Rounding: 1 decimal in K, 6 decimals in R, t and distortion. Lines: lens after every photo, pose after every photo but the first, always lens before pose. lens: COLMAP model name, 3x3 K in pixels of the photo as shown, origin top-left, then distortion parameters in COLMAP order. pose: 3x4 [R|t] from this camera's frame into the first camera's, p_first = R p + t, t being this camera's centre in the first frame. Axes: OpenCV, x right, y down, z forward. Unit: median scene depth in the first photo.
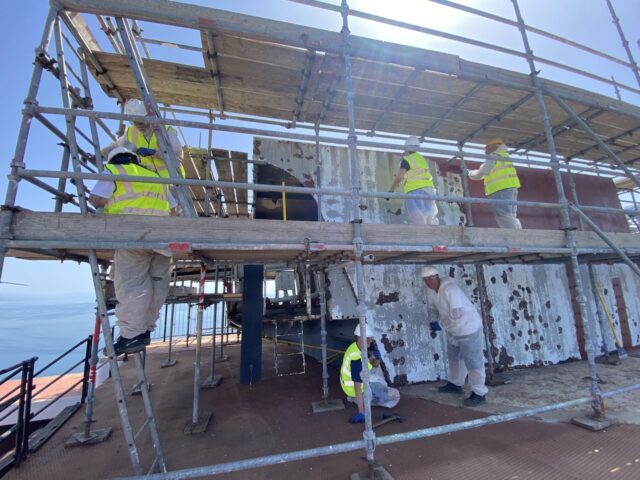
lens RADIAL K [[259.9, 0, 318.1], [0, 259.9, 237.2], [0, 0, 1]] dist [-0.020537, -0.000252]
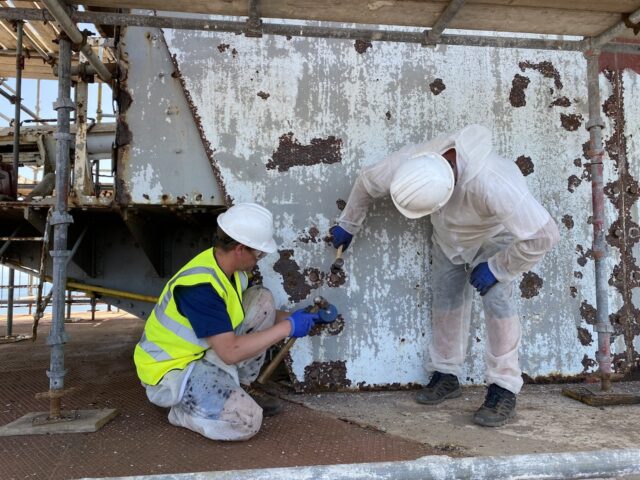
lens RADIAL K [[498.9, 0, 319.1], [0, 498.9, 241.0], [0, 0, 1]] dist [-0.029132, 0.057476]
pose [[0.995219, 0.010868, -0.097065, 0.358703], [0.003433, 0.989284, 0.145962, 0.260419], [0.097611, -0.145597, 0.984517, 0.340723]]
